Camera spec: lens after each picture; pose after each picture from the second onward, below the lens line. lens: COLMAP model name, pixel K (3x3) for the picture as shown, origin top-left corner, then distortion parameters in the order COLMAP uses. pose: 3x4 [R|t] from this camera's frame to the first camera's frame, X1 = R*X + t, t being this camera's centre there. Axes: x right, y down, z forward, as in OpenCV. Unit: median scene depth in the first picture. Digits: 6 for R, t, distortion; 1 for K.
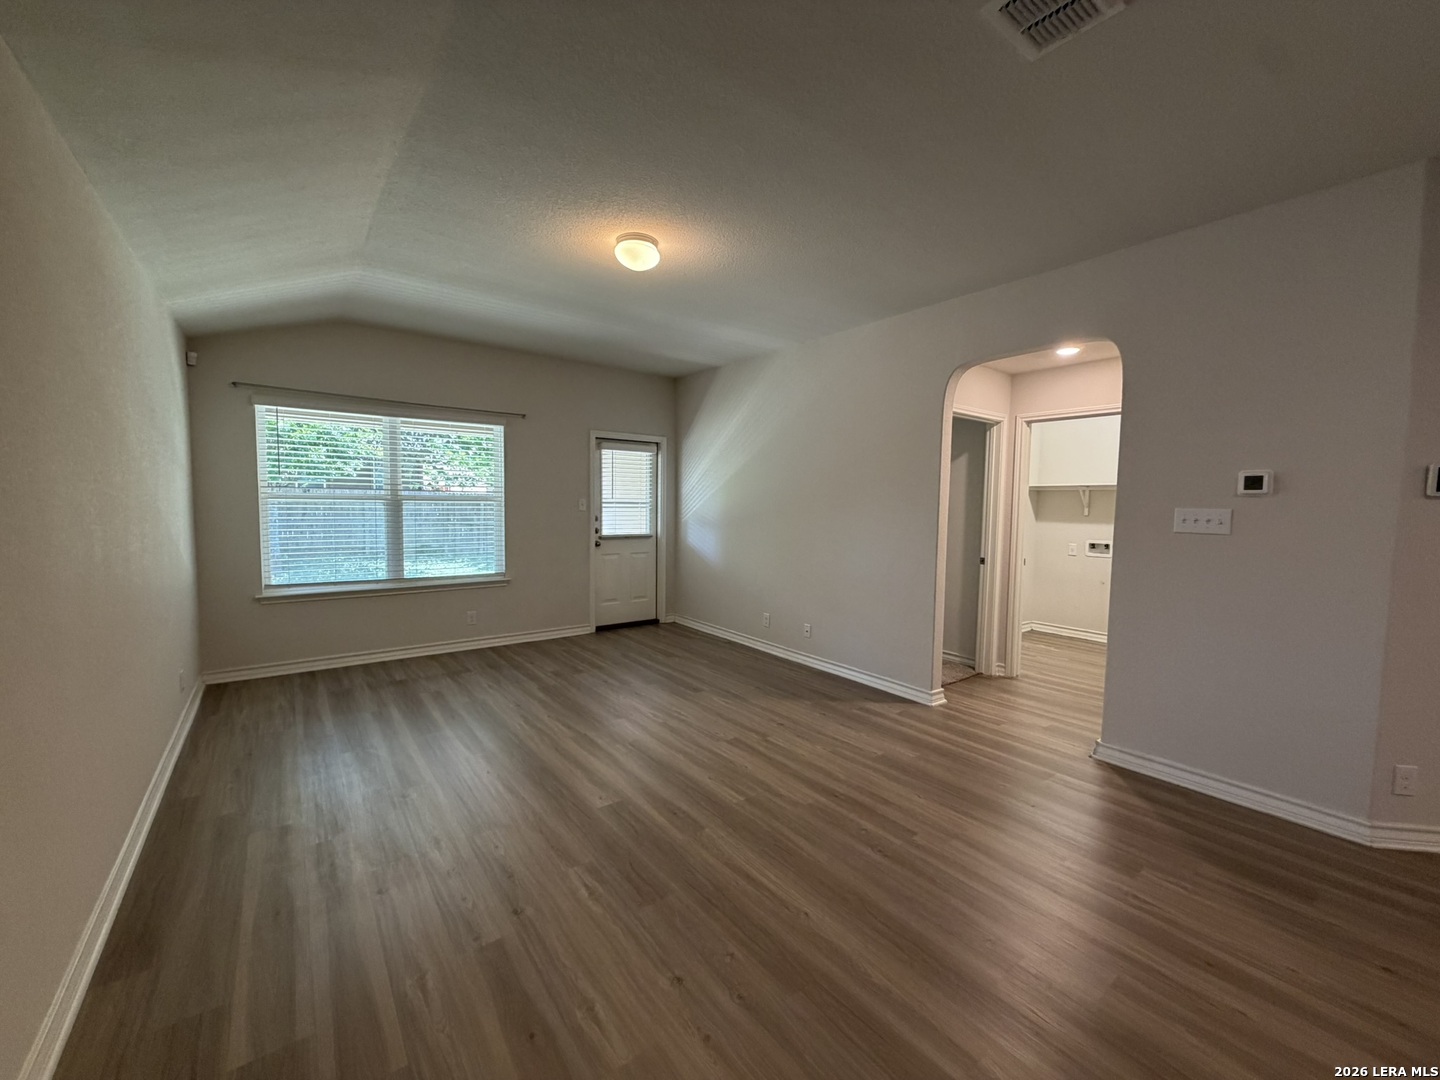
lens RADIAL K [[574.9, 0, 723.7], [0, 574.9, 540.9], [0, 0, 1]] dist [-0.002232, -0.000559]
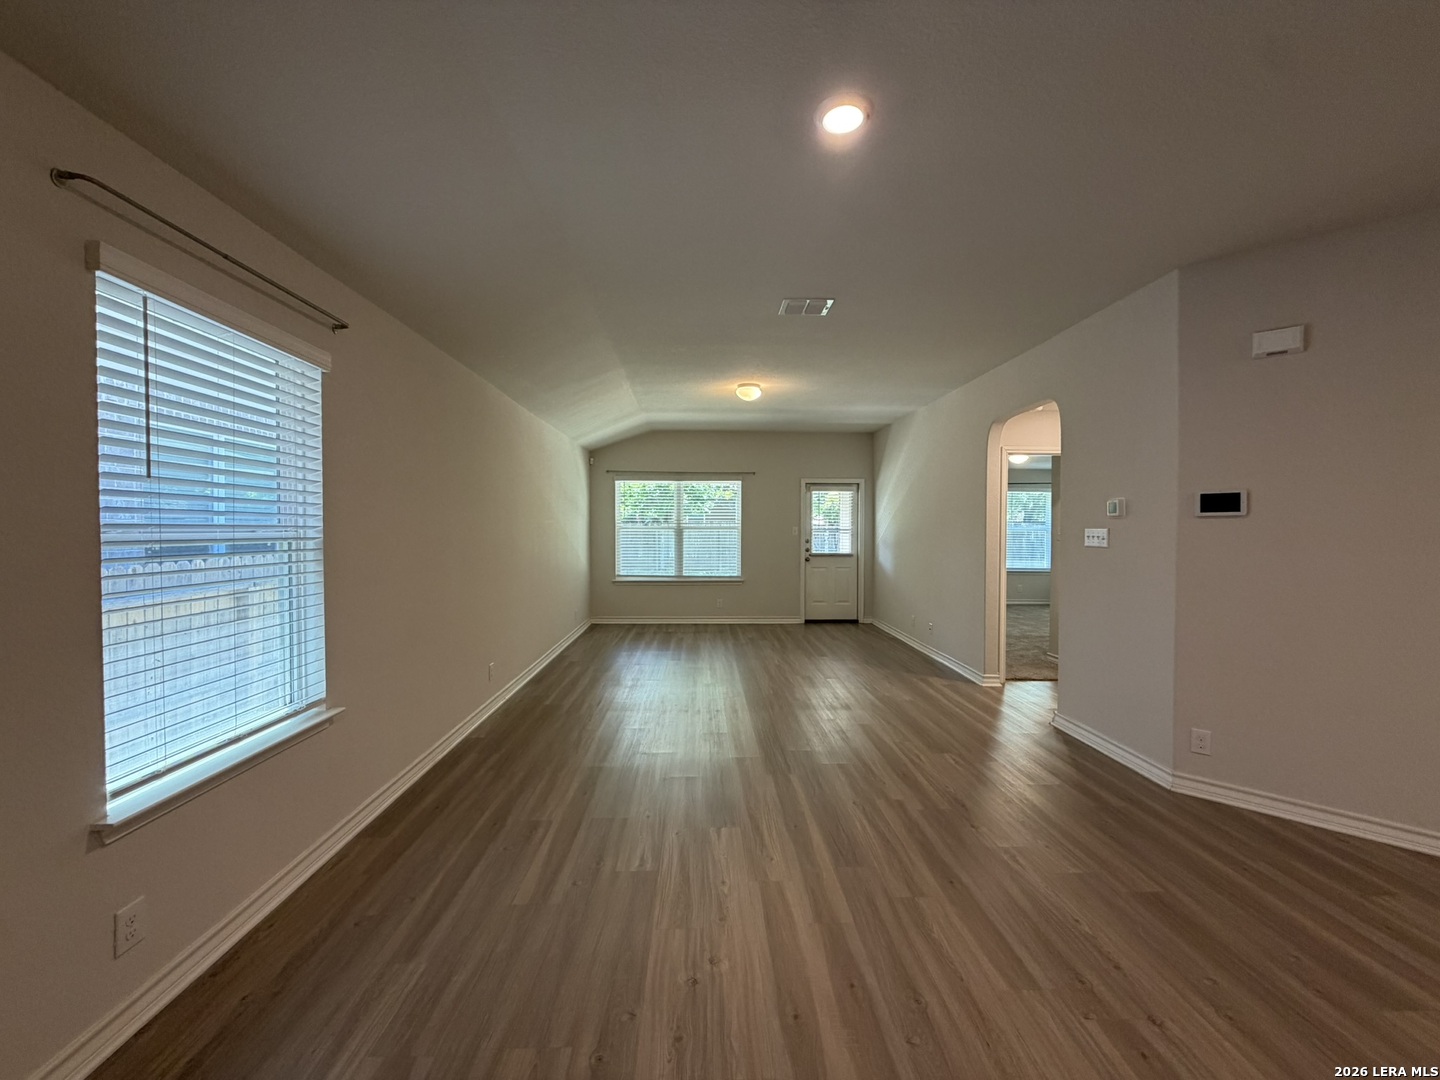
lens RADIAL K [[574.9, 0, 716.8], [0, 574.9, 531.0], [0, 0, 1]] dist [-0.002232, -0.000559]
pose [[0.815243, -0.008560, -0.579056, 0.481178], [-0.030470, 0.997872, -0.057649, 0.027999], [0.578317, 0.064642, 0.813247, -0.305278]]
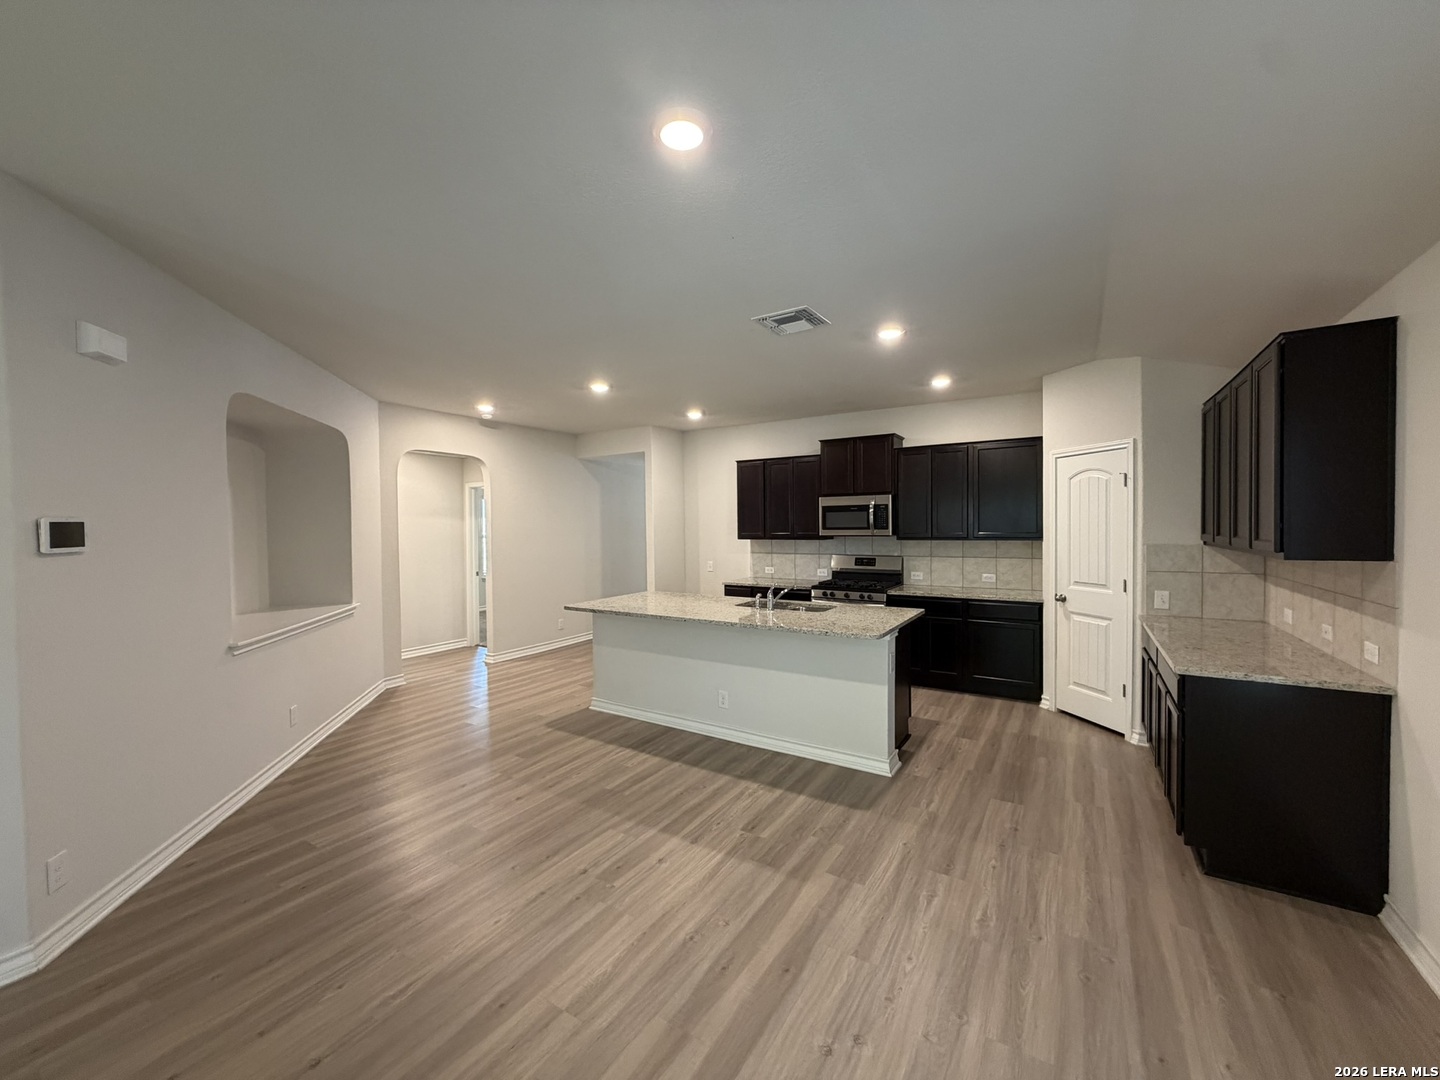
lens RADIAL K [[575.5, 0, 714.5], [0, 575.5, 541.0], [0, 0, 1]] dist [-0.000620, -0.000040]
pose [[-0.350125, -0.035749, 0.936021, 0.006676], [0.069578, 0.995518, 0.064048, -0.035941], [-0.934115, 0.087552, -0.346068, 0.140661]]
